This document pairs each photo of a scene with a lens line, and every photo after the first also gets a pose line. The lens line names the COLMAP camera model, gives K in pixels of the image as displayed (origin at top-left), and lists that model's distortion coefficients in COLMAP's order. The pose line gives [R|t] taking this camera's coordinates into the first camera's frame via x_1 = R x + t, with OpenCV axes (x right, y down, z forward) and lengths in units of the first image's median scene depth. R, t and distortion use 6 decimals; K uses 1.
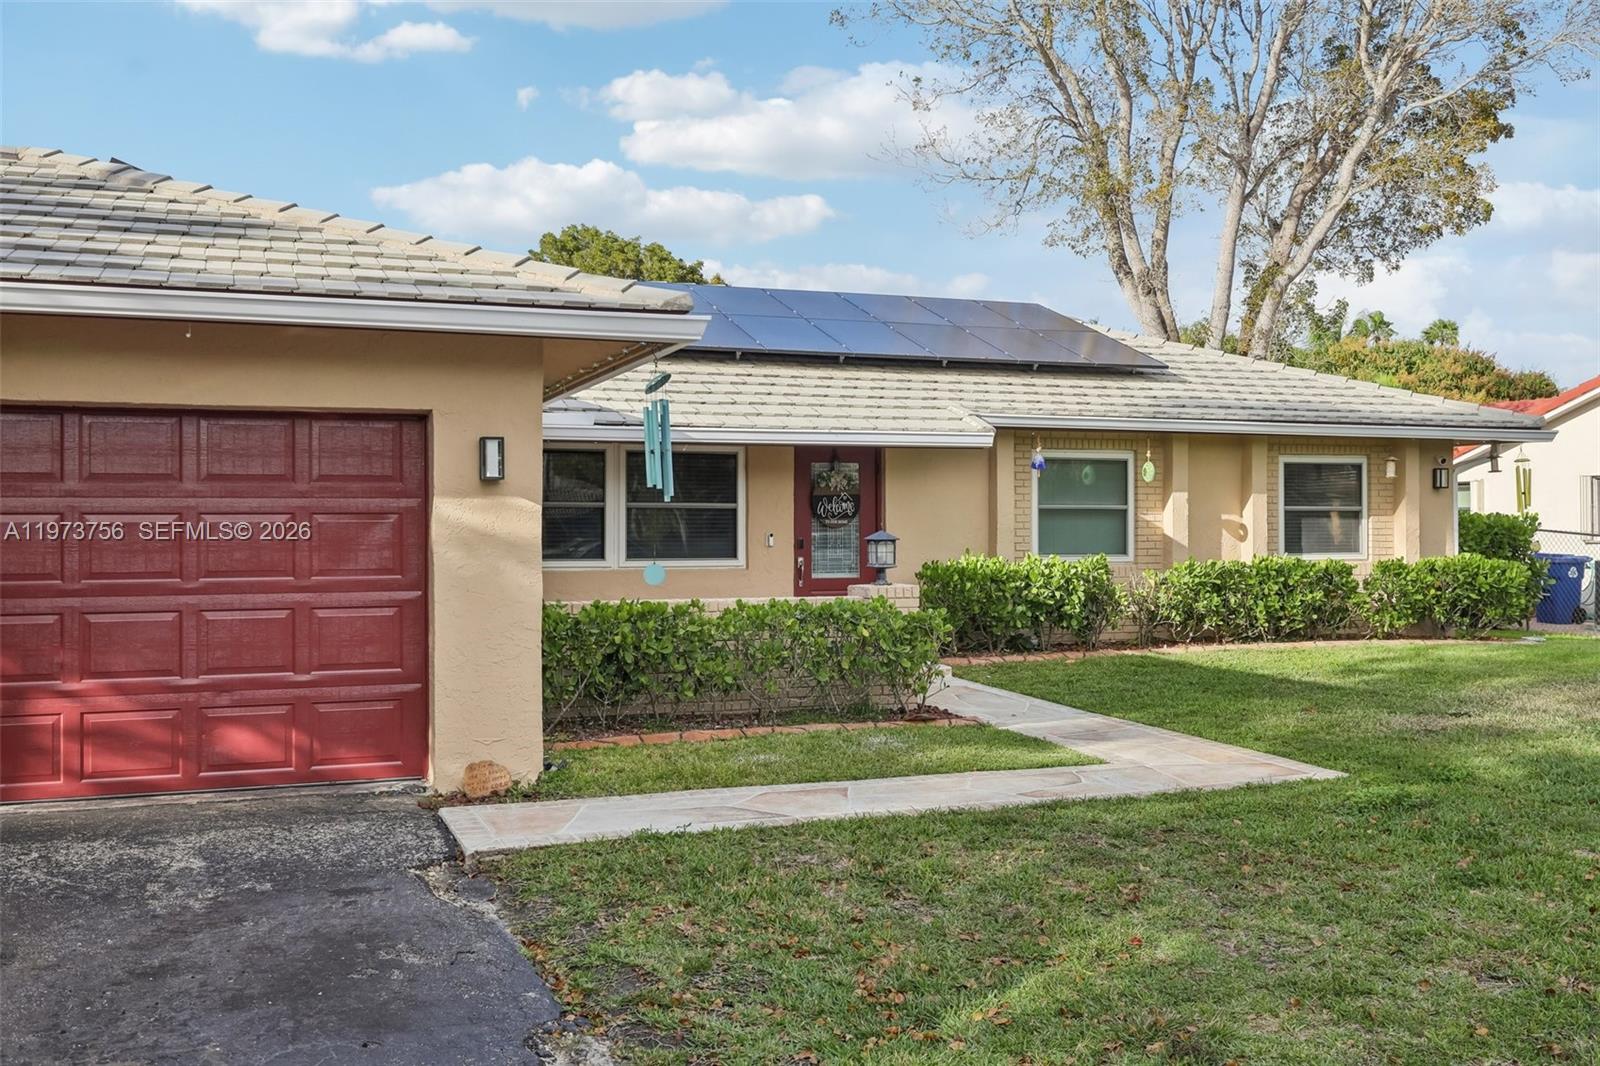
lens RADIAL K [[1542.2, 0, 800.0], [0, 1542.2, 533.0], [0, 0, 1]] dist [-0.003919, -0.006290]
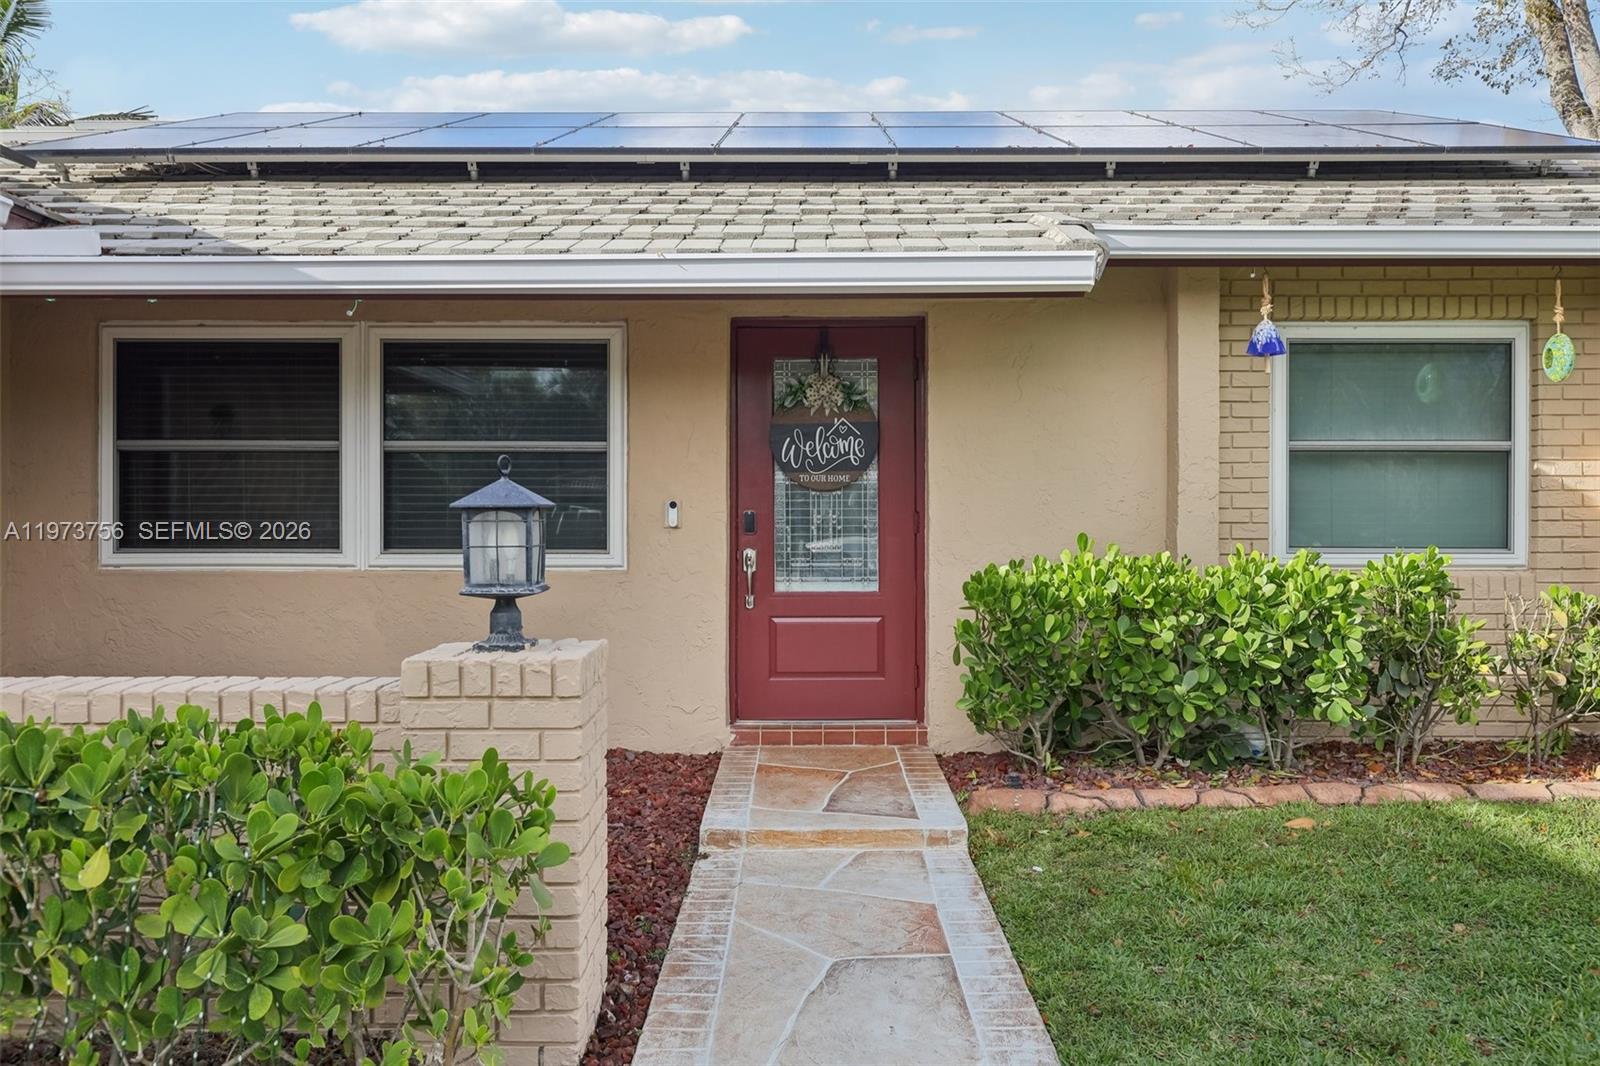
lens RADIAL K [[1278.6, 0, 800.0], [0, 1278.6, 533.0], [0, 0, 1]] dist [-0.005529, 0.004374]
pose [[0.932720, 0.006961, -0.360533, 0.158705], [-0.002529, 0.999915, 0.012762, 0.004929], [0.360591, -0.010992, 0.932659, 0.596524]]
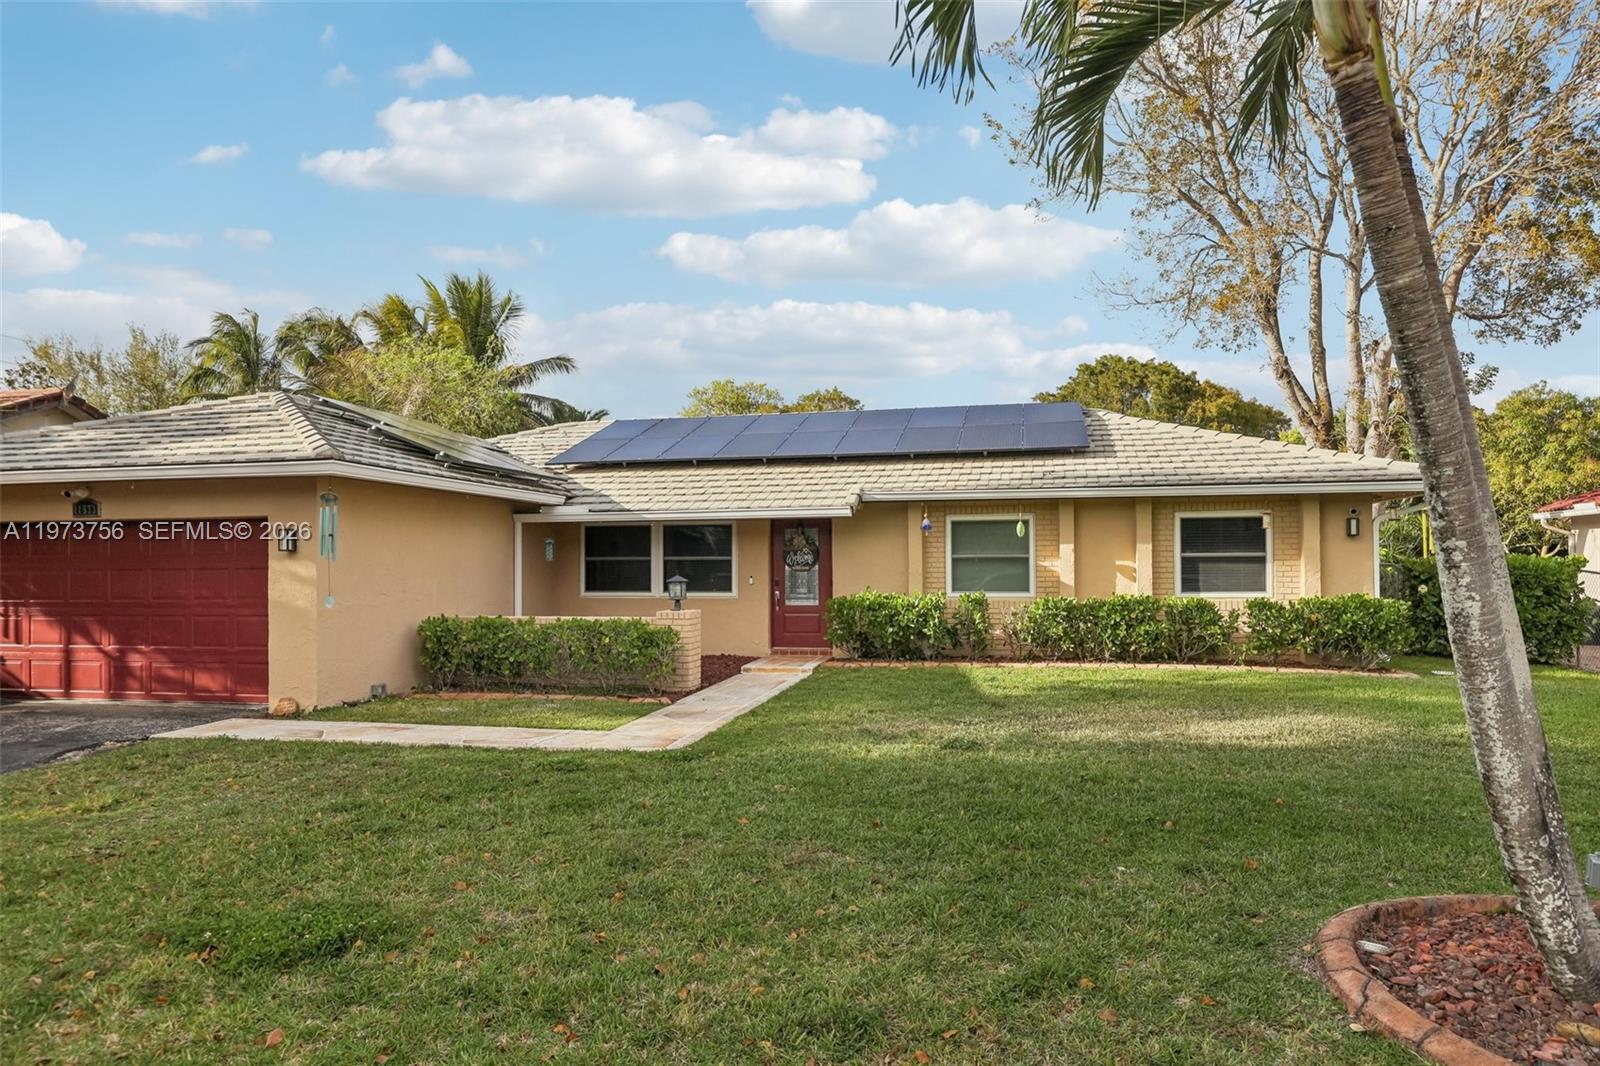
lens RADIAL K [[1026.8, 0, 795.0], [0, 1026.8, 571.3], [0, 0, 1]] dist [0.004877, -0.000187]
pose [[0.827678, 0.000405, -0.561203, 0.564434], [0.001693, 0.999993, 0.003219, -0.007040], [0.561201, -0.003614, 0.827672, 0.160863]]
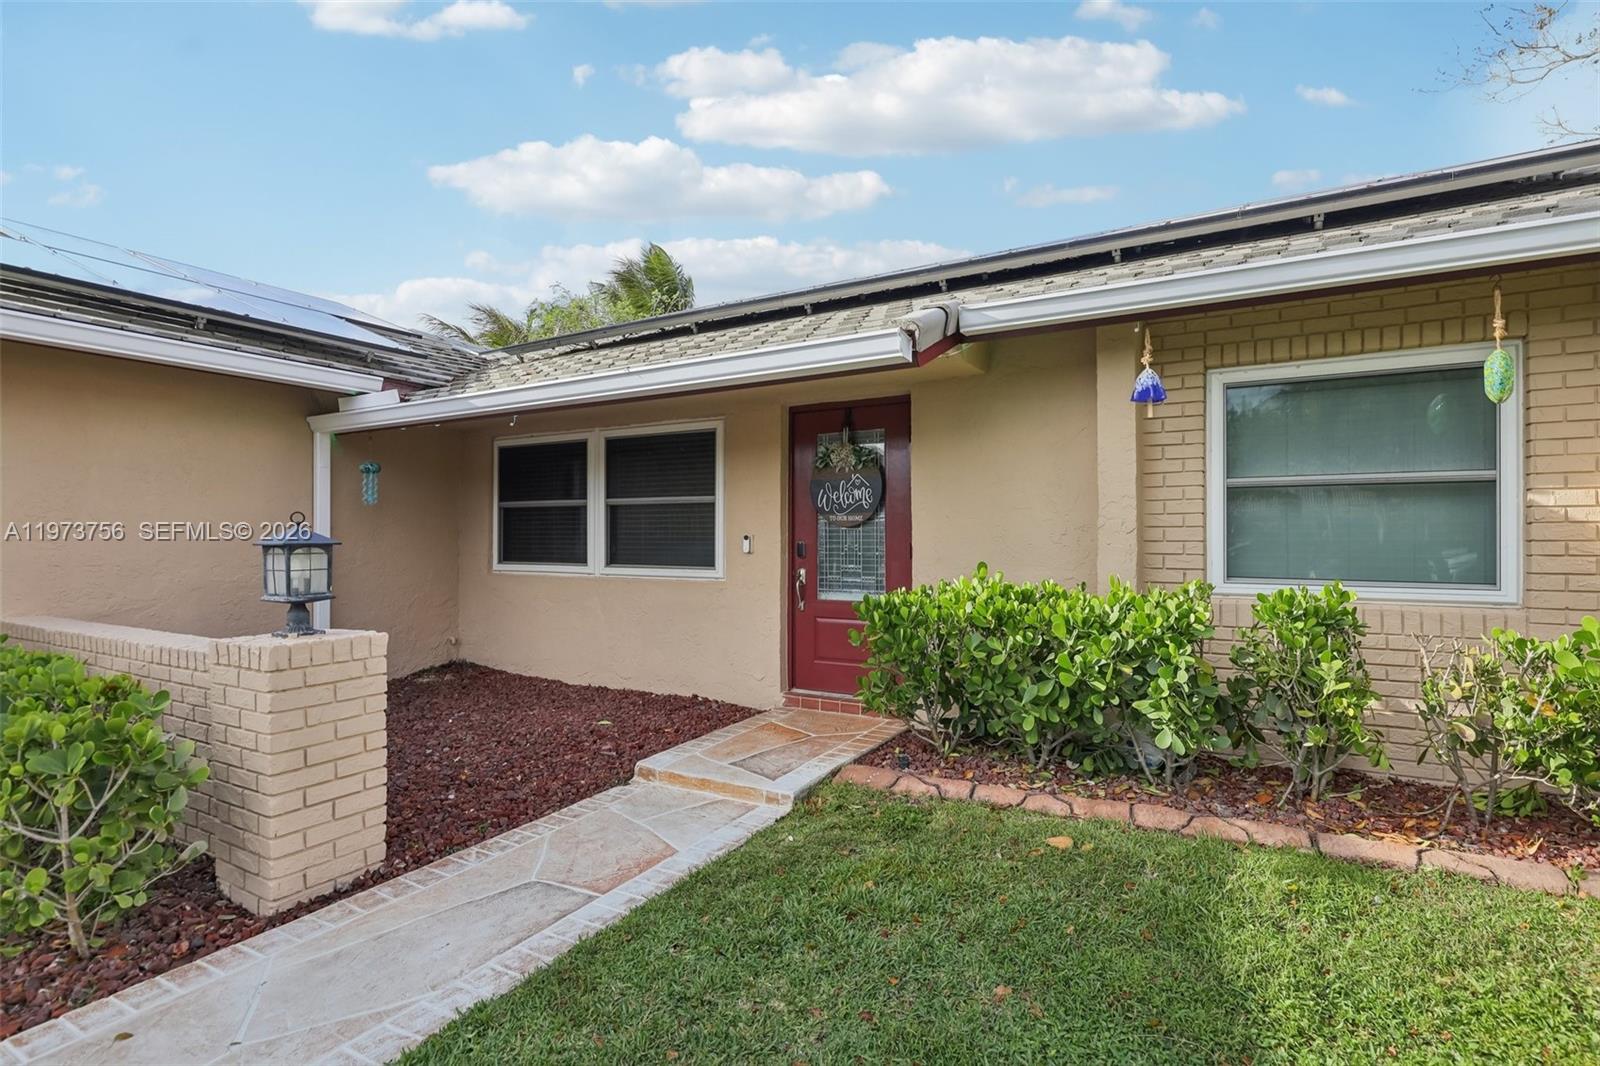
lens RADIAL K [[784.9, 0, 803.3], [0, 784.9, 542.0], [0, 0, 1]] dist [-0.001258, -0.000177]
pose [[0.625839, 0.006354, -0.779926, 0.271932], [-0.003748, 0.999980, 0.005139, 0.001463], [0.779943, -0.000293, 0.625851, 0.745699]]
